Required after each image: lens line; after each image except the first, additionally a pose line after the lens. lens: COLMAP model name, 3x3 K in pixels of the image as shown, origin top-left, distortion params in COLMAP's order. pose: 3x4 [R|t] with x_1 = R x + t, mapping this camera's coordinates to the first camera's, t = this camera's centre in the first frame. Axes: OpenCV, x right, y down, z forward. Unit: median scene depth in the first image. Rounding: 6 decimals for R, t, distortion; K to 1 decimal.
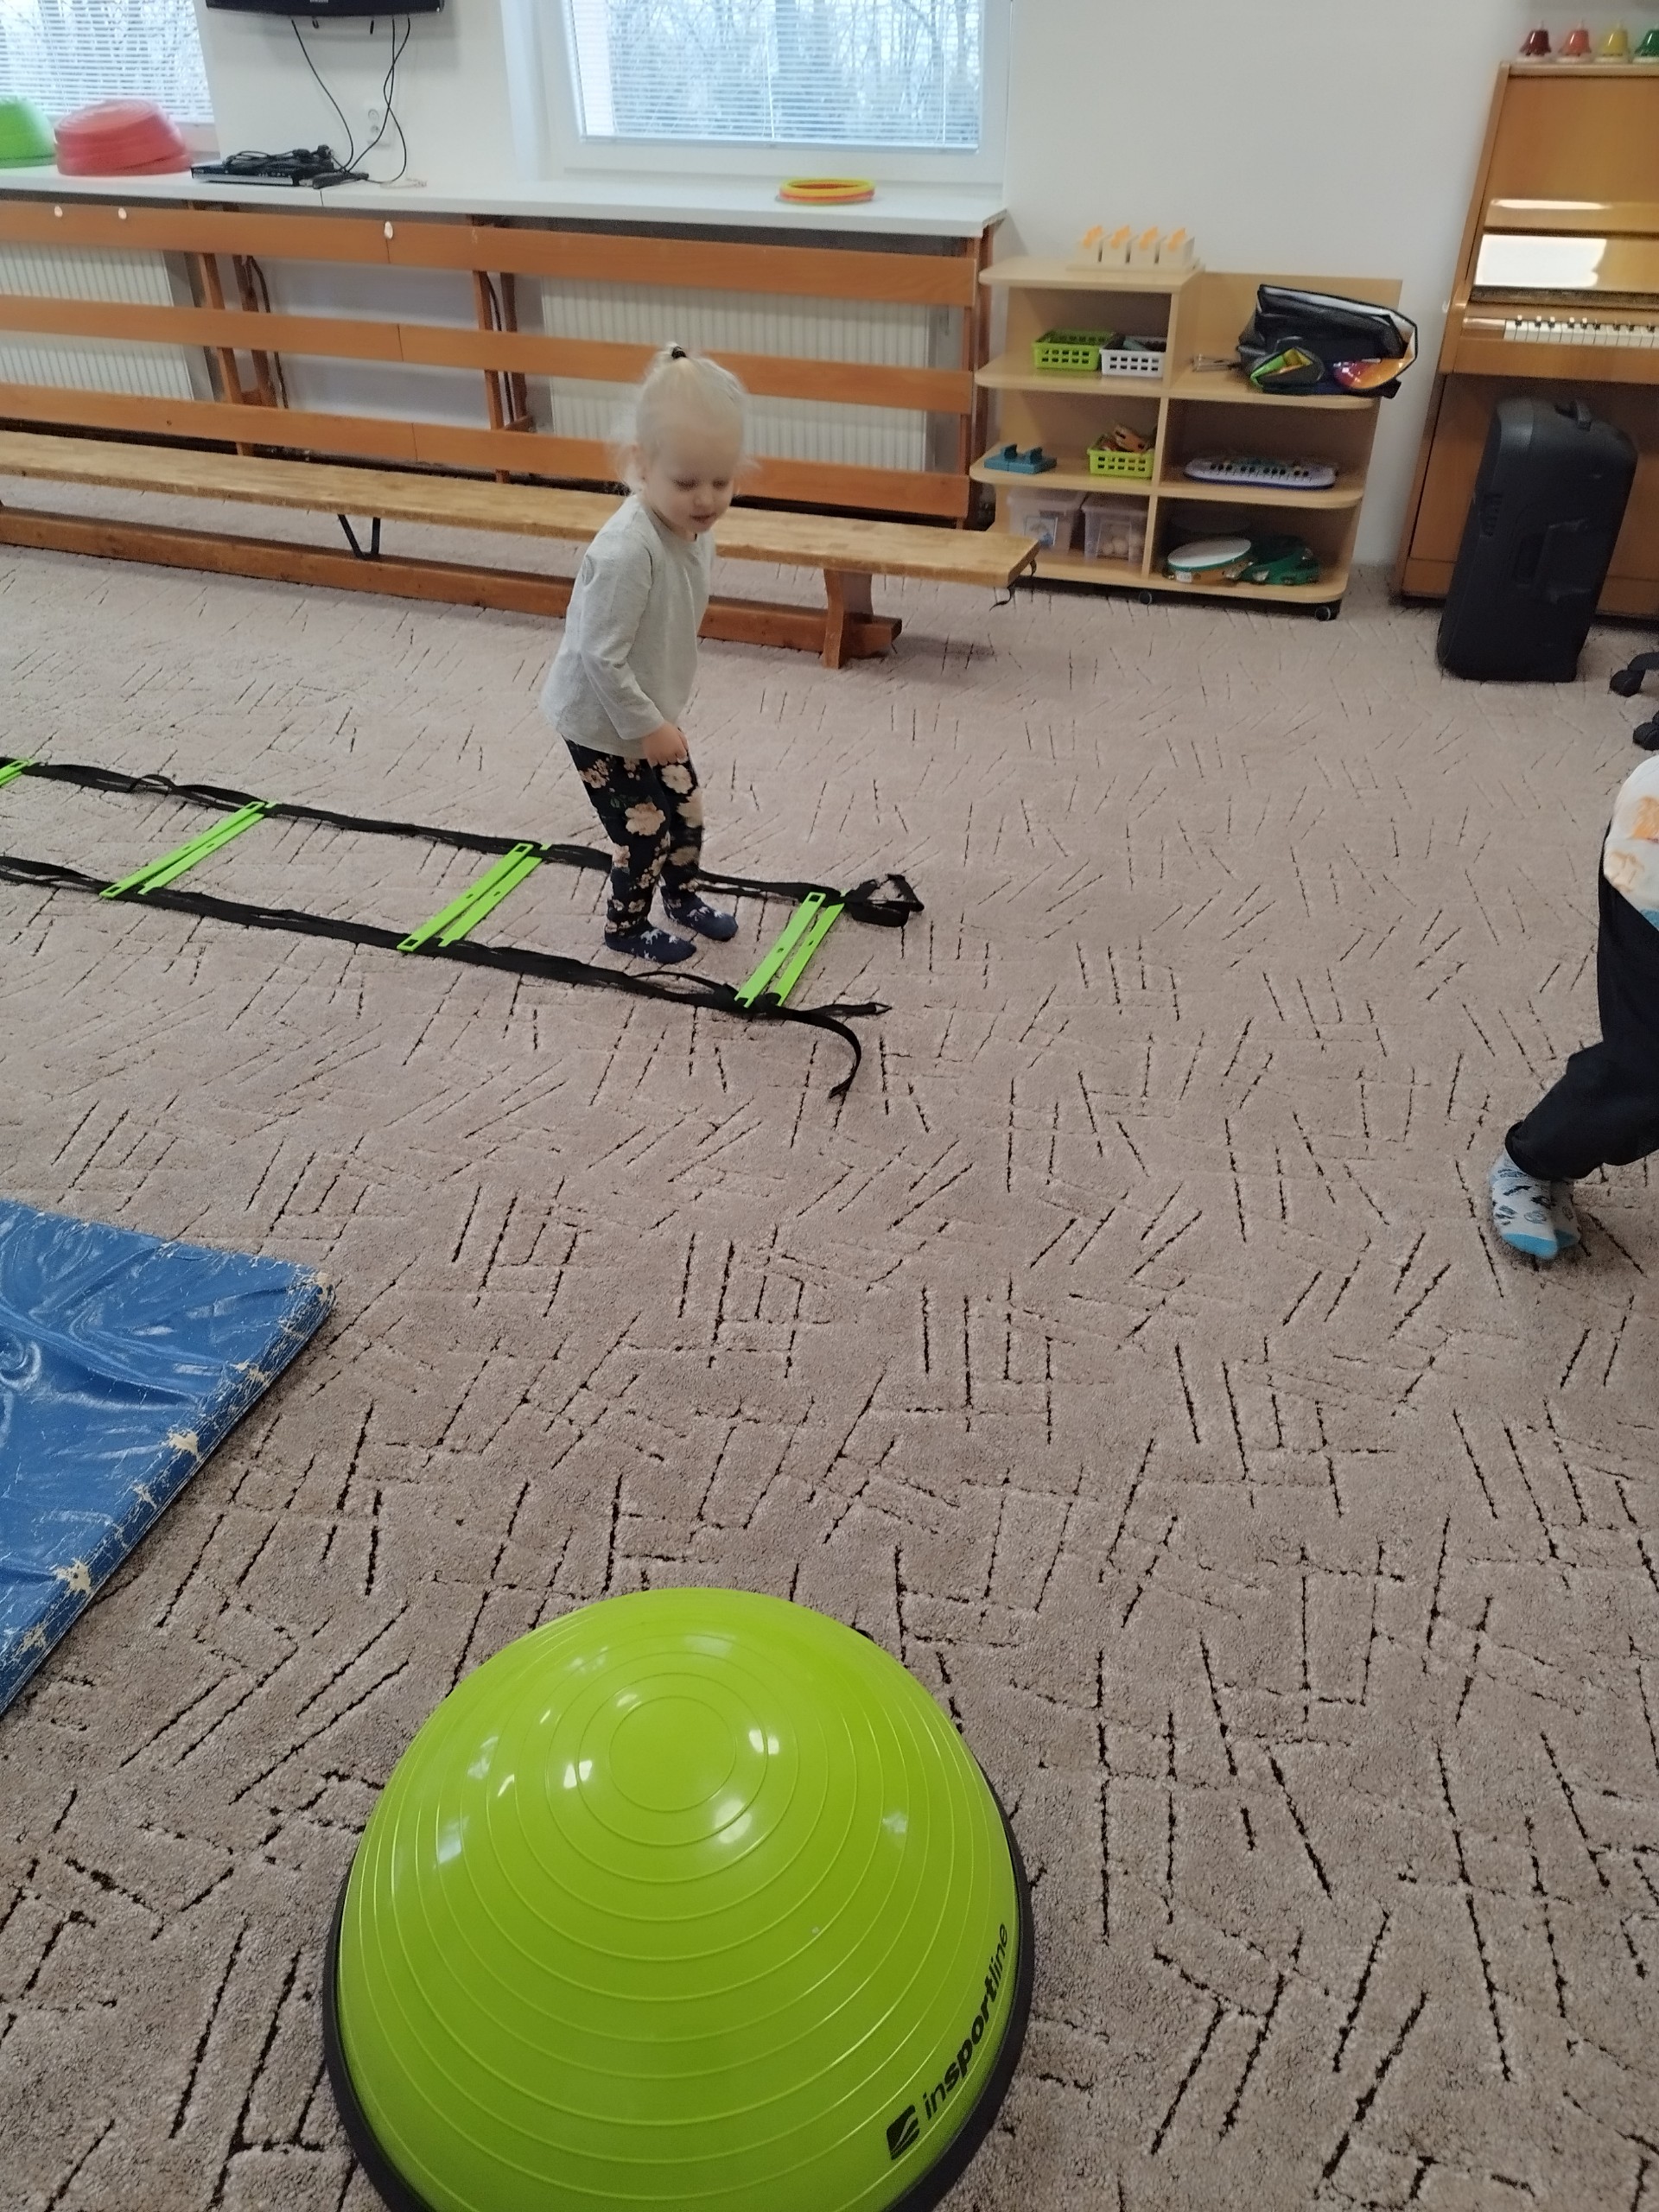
lens RADIAL K [[1535.8, 0, 834.8], [0, 1535.8, 1090.8], [0, 0, 1]] dist [0.019669, -0.022734]
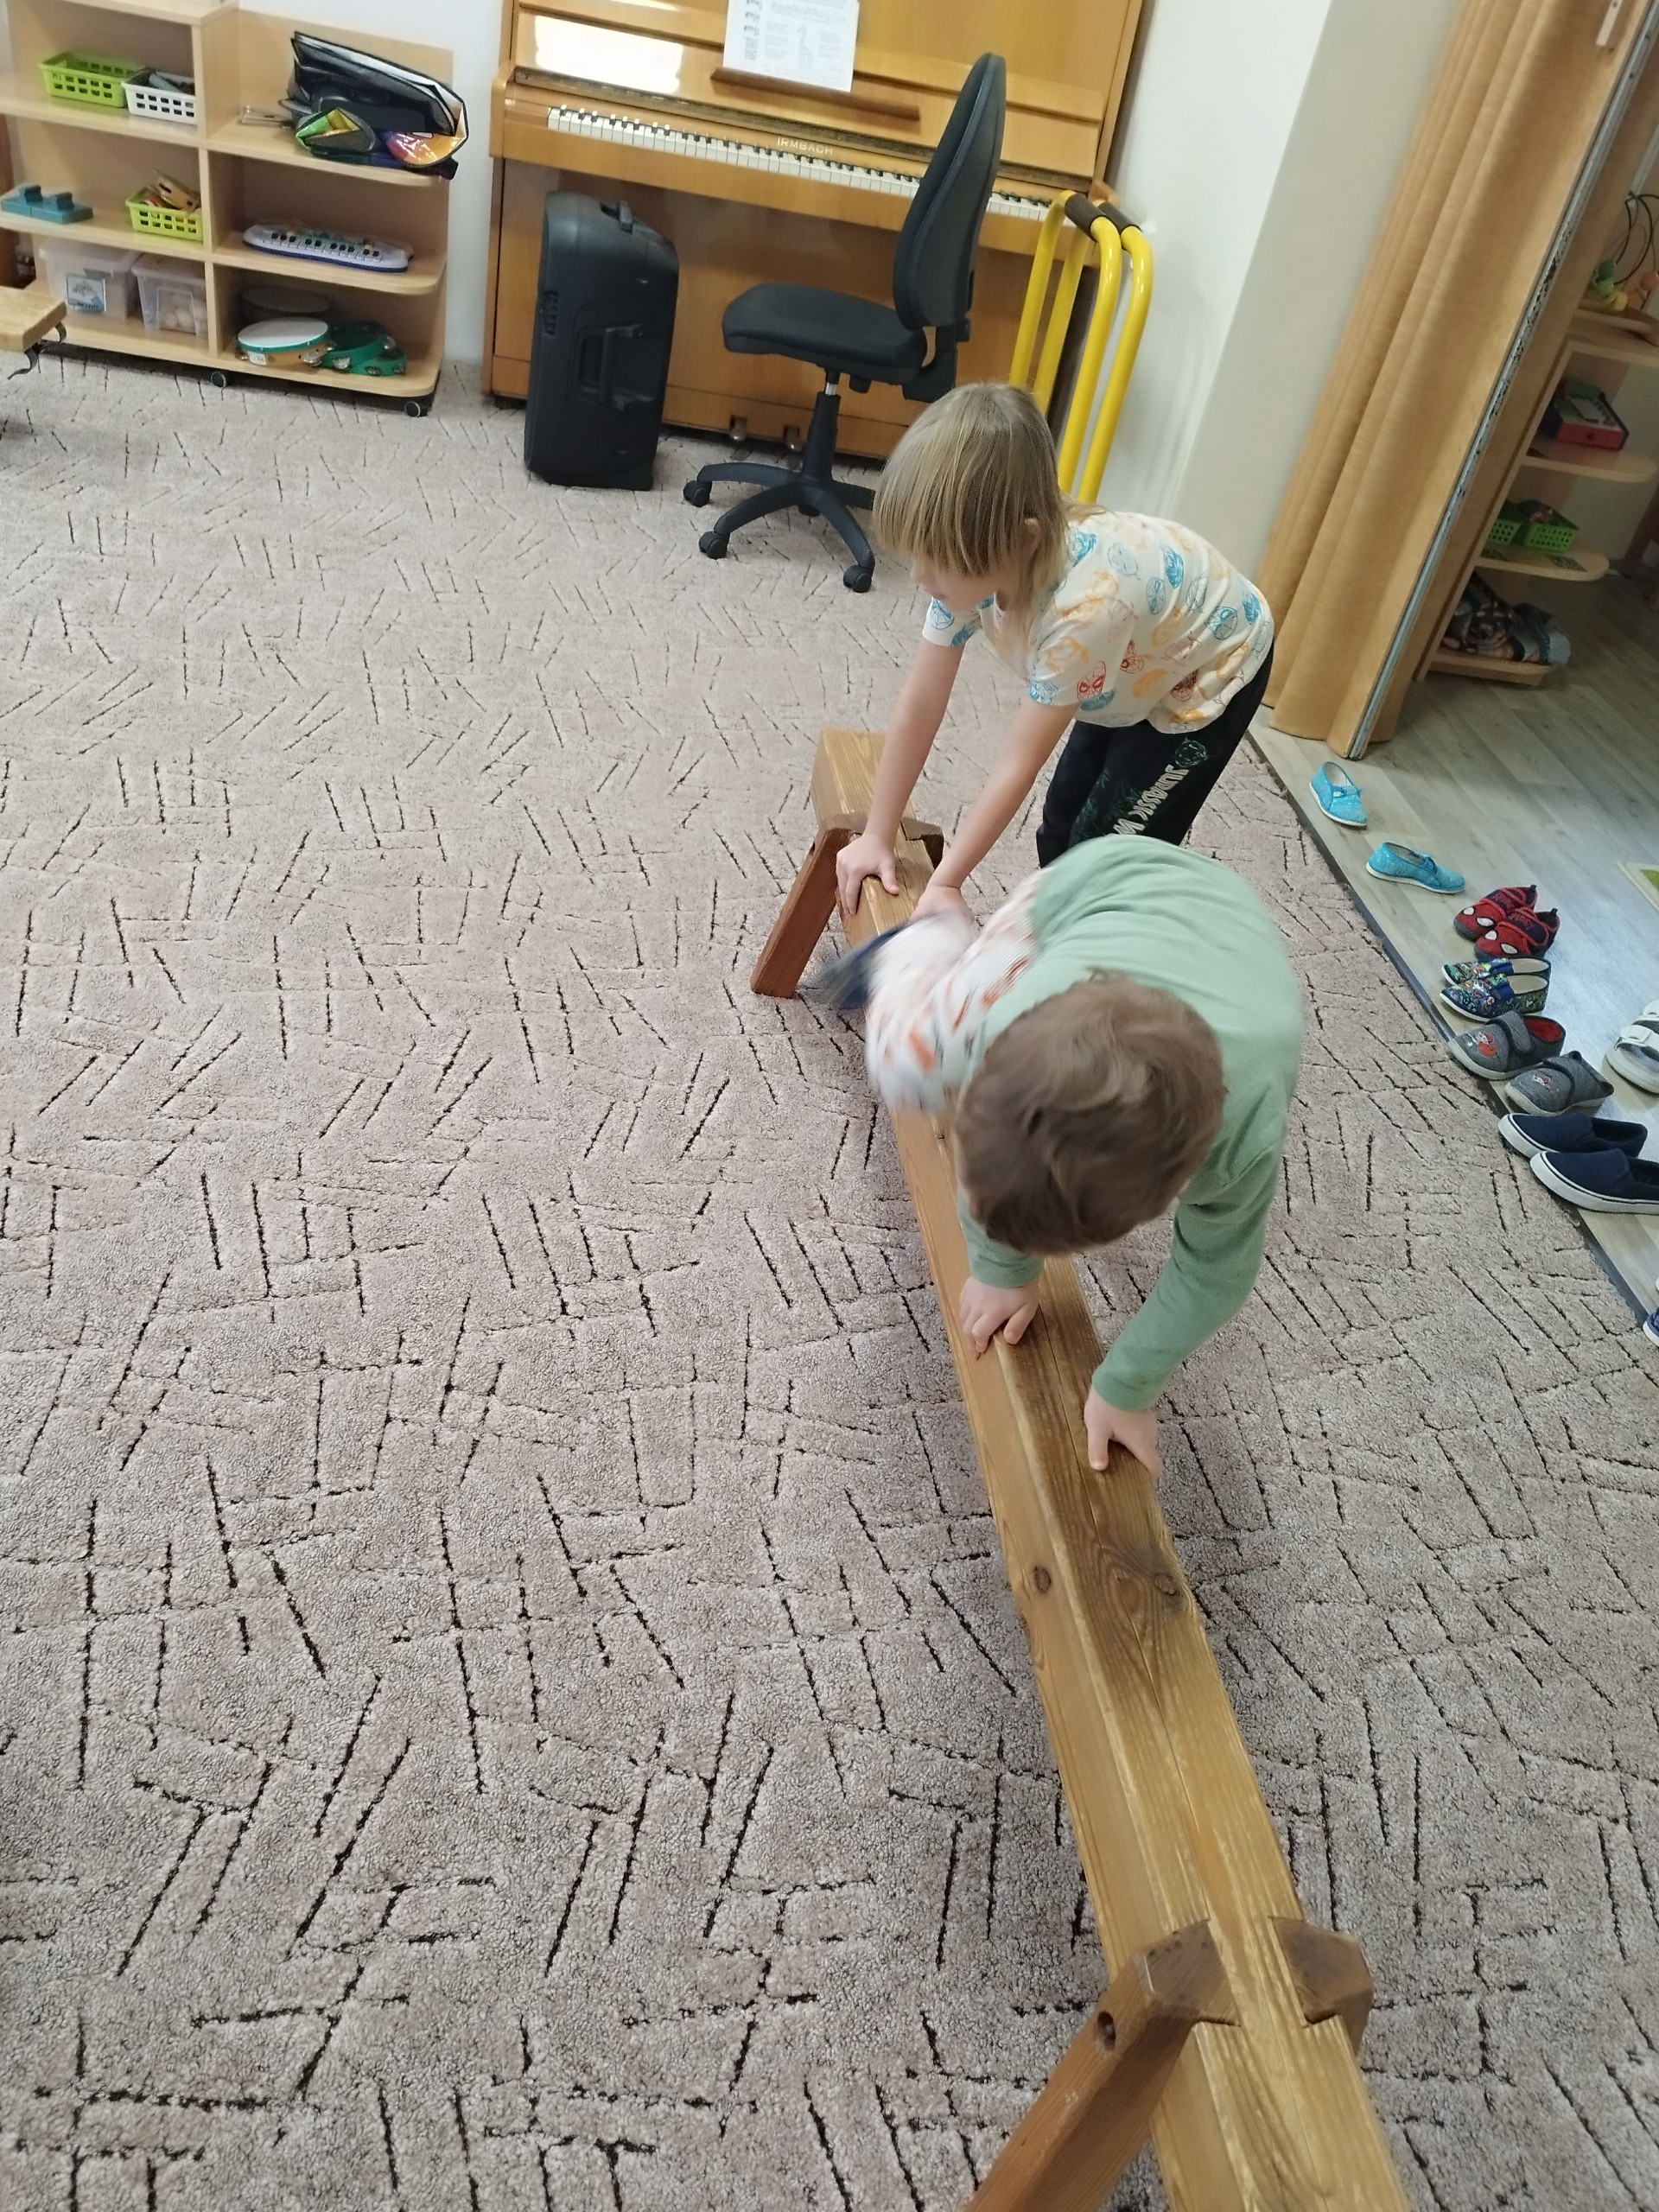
lens RADIAL K [[1535.8, 0, 834.8], [0, 1535.8, 1090.8], [0, 0, 1]] dist [0.019669, -0.022734]
pose [[0.900672, -0.124577, 0.416258, 0.177522], [0.079870, 0.989160, 0.123218, 0.026484], [-0.427096, -0.077733, 0.900859, -0.028525]]
